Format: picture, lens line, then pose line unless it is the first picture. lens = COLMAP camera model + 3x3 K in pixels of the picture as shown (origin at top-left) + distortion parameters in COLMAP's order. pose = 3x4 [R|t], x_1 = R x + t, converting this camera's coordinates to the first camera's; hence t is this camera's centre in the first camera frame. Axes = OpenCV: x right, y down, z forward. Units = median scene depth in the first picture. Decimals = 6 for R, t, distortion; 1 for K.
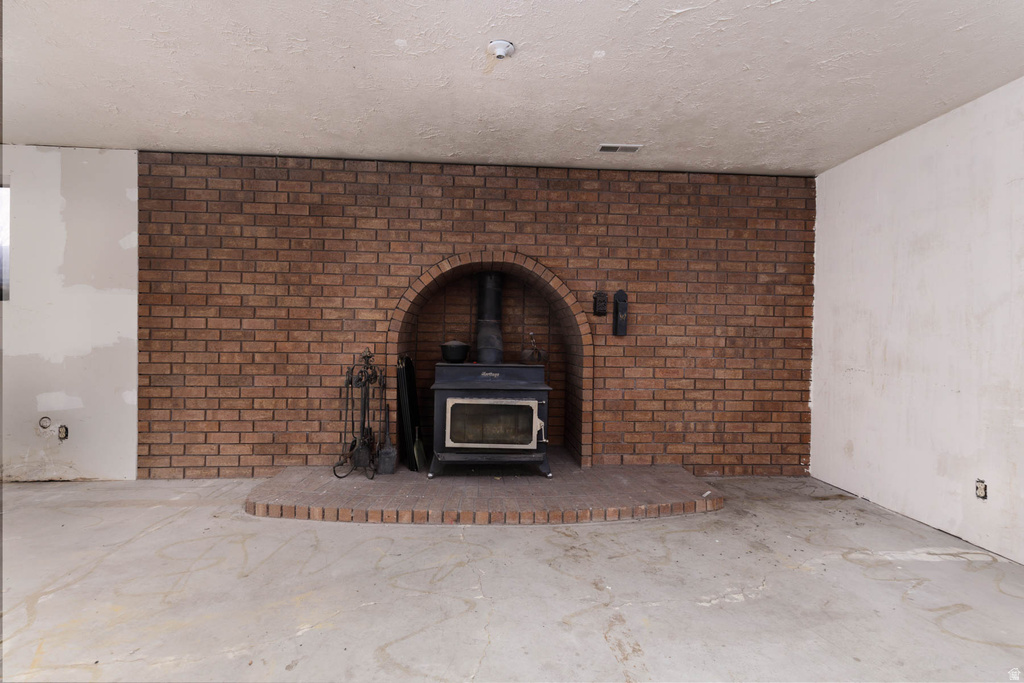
lens RADIAL K [[462.3, 0, 513.0], [0, 462.3, 343.4], [0, 0, 1]] dist [0.005918, 0.000341]
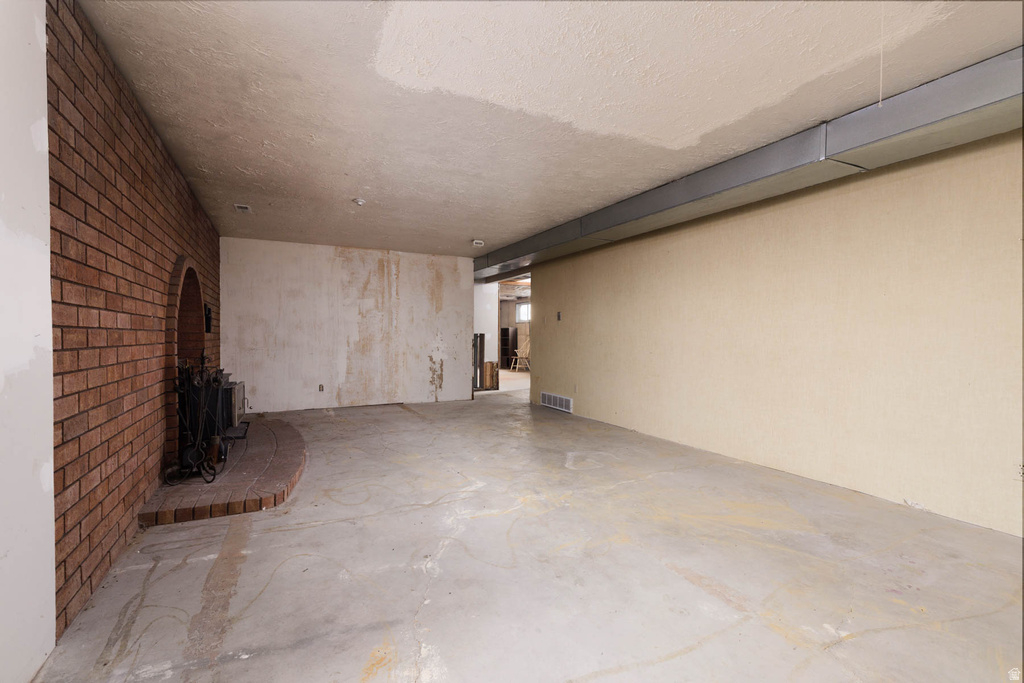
lens RADIAL K [[462.3, 0, 513.0], [0, 462.3, 339.6], [0, 0, 1]] dist [0.005918, 0.000341]
pose [[-0.396858, -0.023279, 0.917585, -1.792155], [0.002577, 0.999646, 0.026475, -0.040060], [-0.917876, 0.012872, -0.396658, 0.944420]]
